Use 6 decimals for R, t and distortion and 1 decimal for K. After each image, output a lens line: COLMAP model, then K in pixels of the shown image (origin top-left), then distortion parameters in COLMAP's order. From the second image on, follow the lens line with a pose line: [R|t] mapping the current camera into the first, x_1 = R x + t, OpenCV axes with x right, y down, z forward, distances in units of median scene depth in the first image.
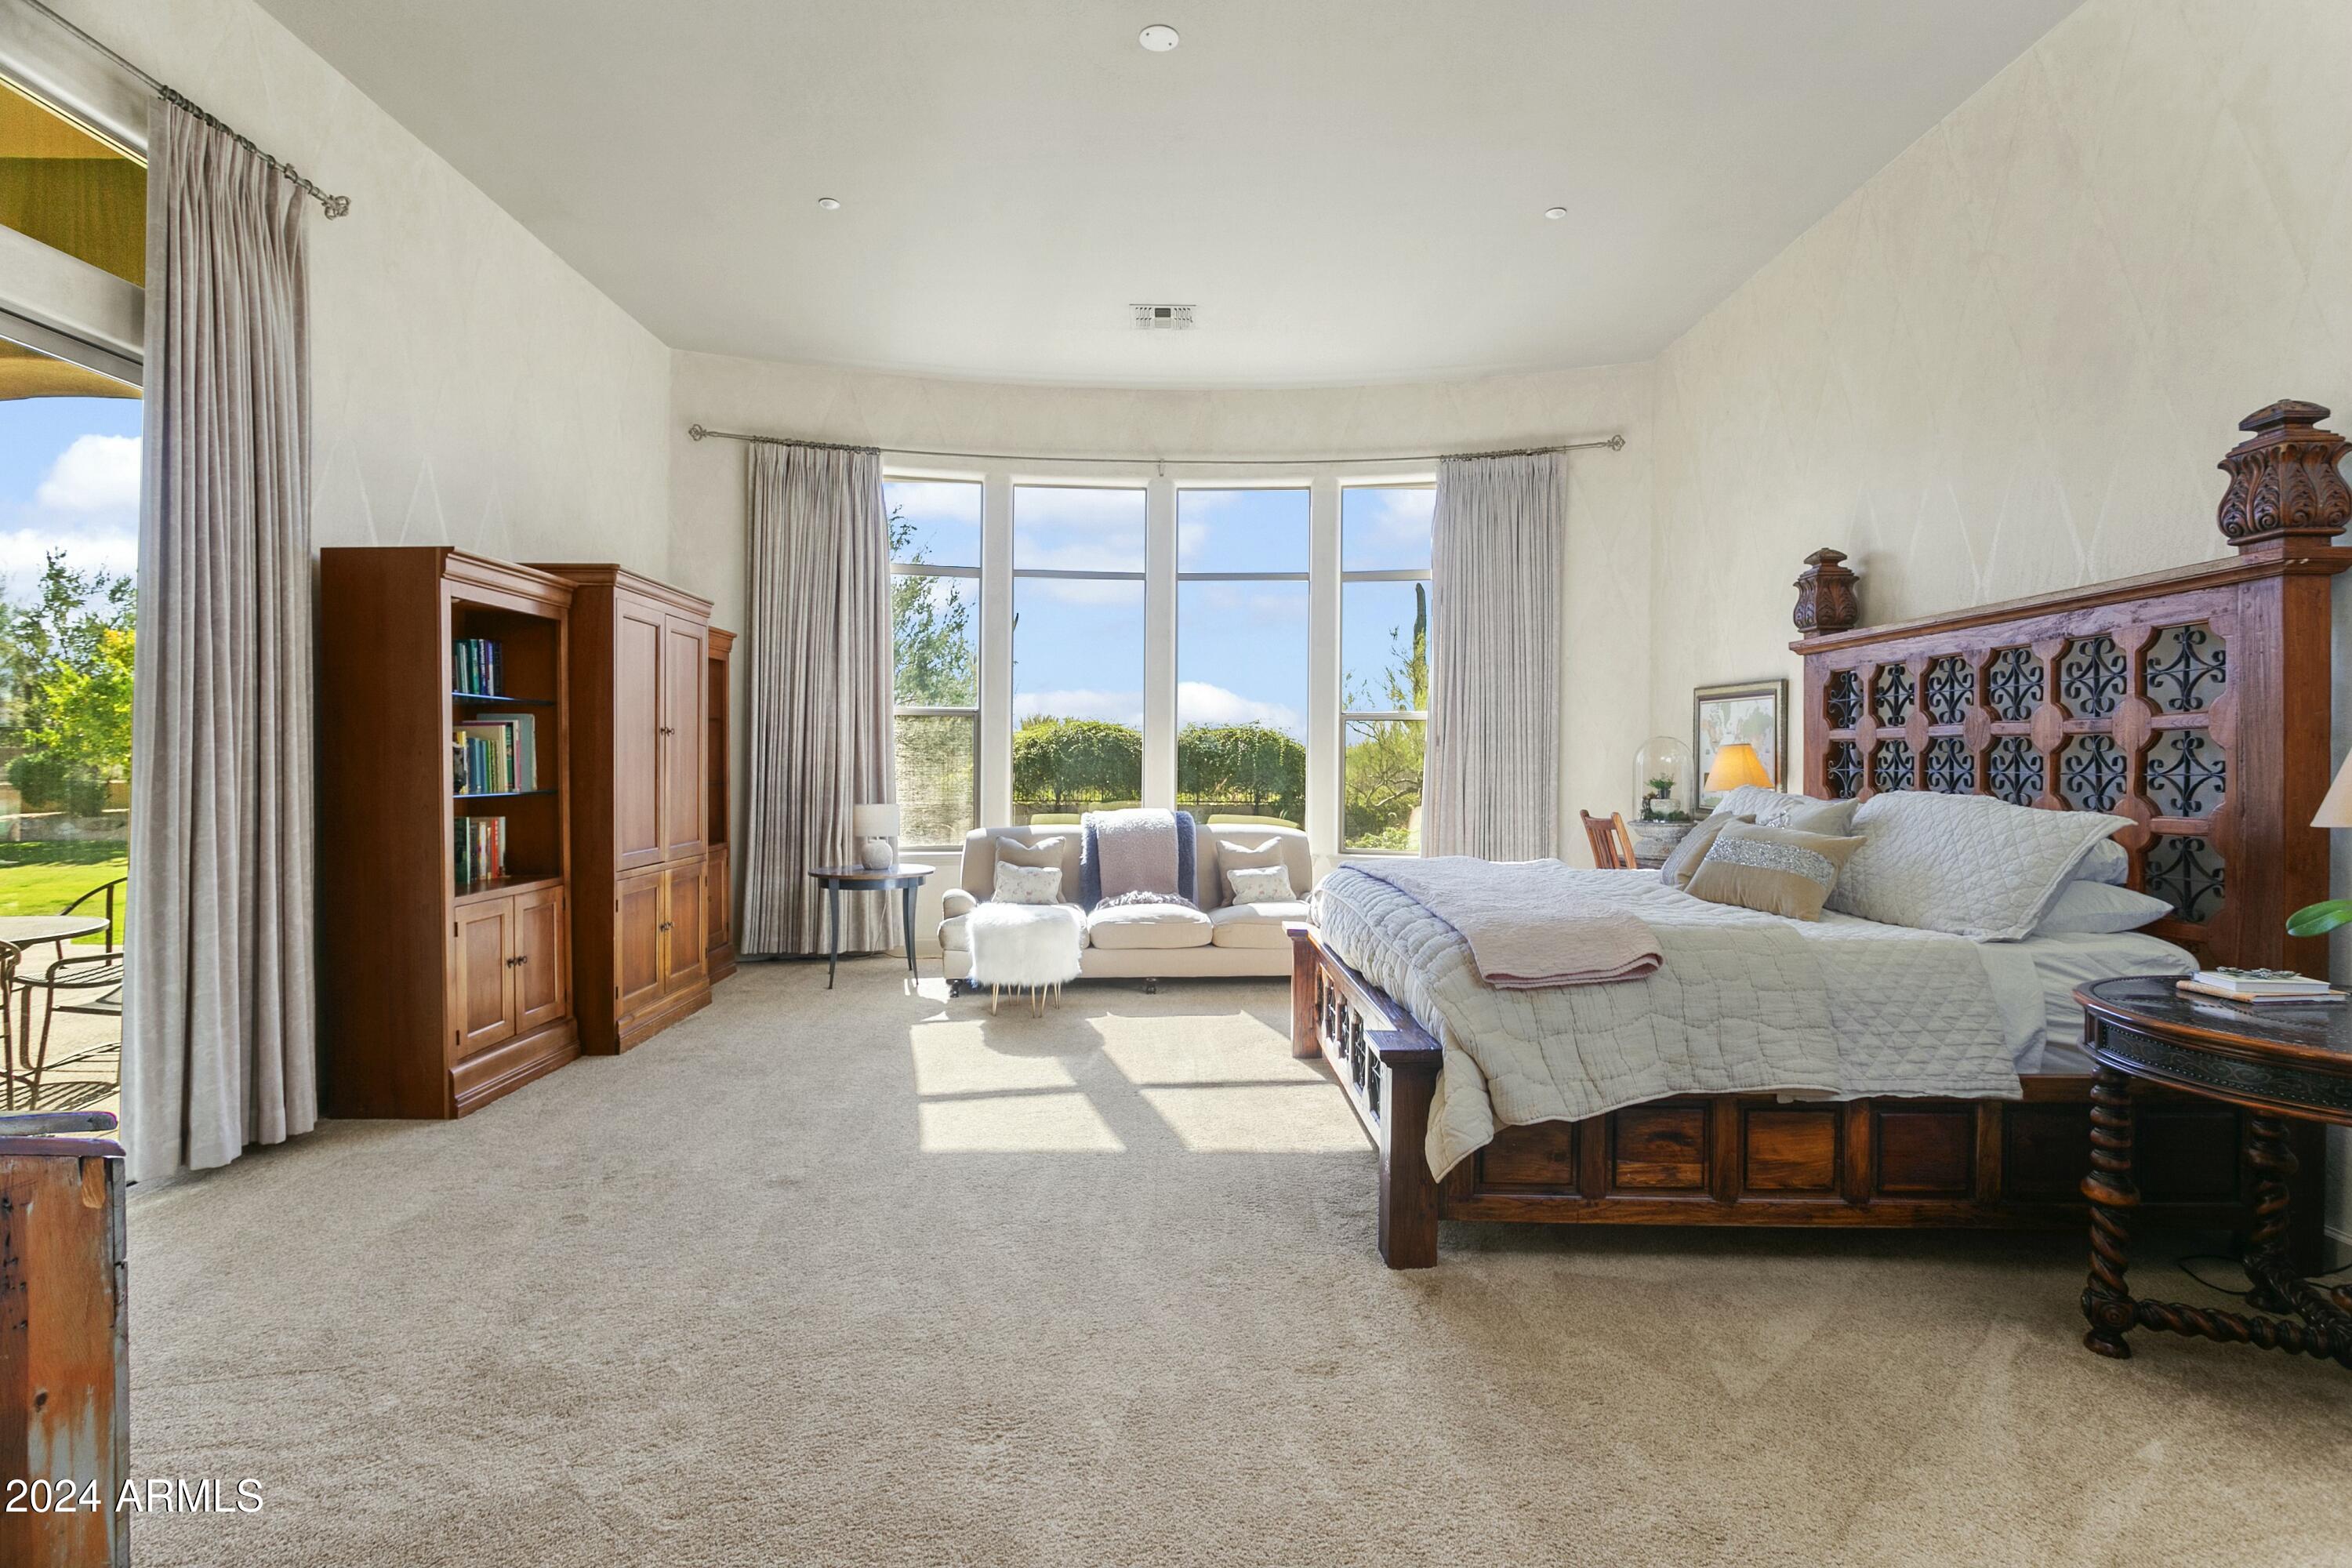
lens RADIAL K [[1218.4, 0, 1158.3], [0, 1218.4, 781.8], [0, 0, 1]] dist [-0.009363, 0.002466]
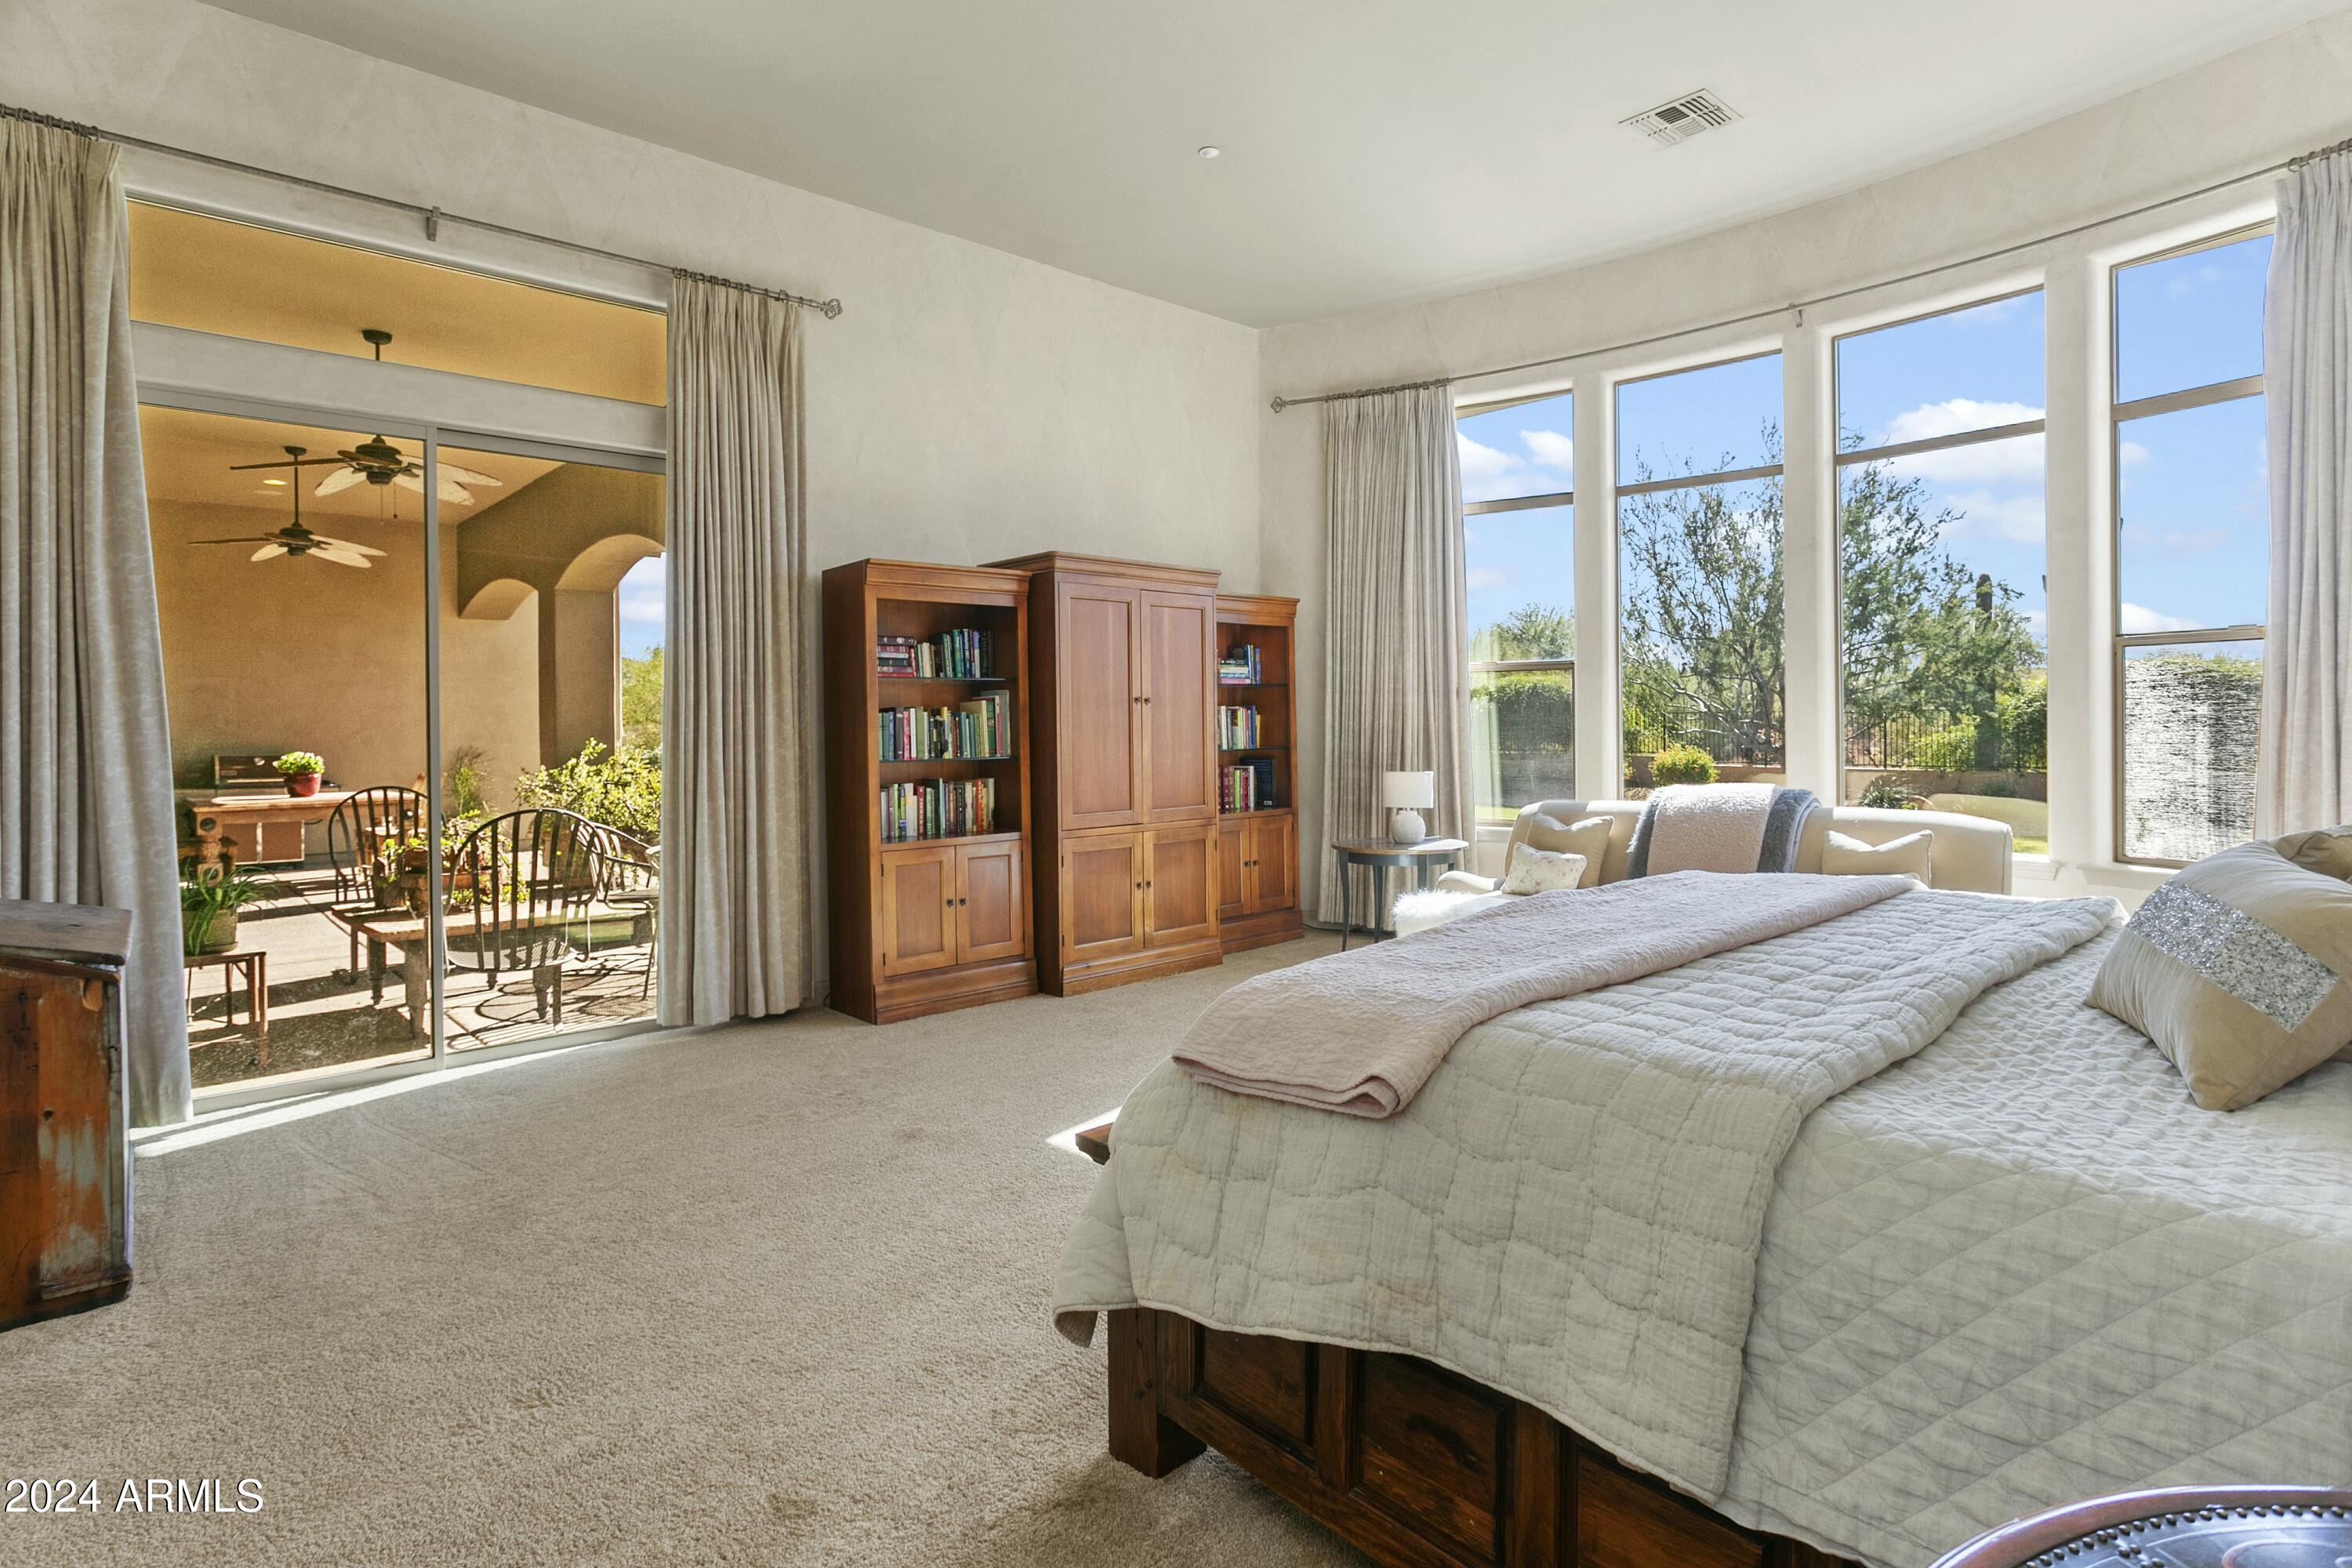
lens RADIAL K [[1218.4, 0, 1100.7], [0, 1218.4, 734.5], [0, 0, 1]] dist [-0.009363, 0.002466]
pose [[0.643359, -0.008335, -0.765519, 0.443834], [0.003605, 0.999963, -0.007858, -0.004489], [0.765556, 0.002296, 0.643365, 0.333260]]
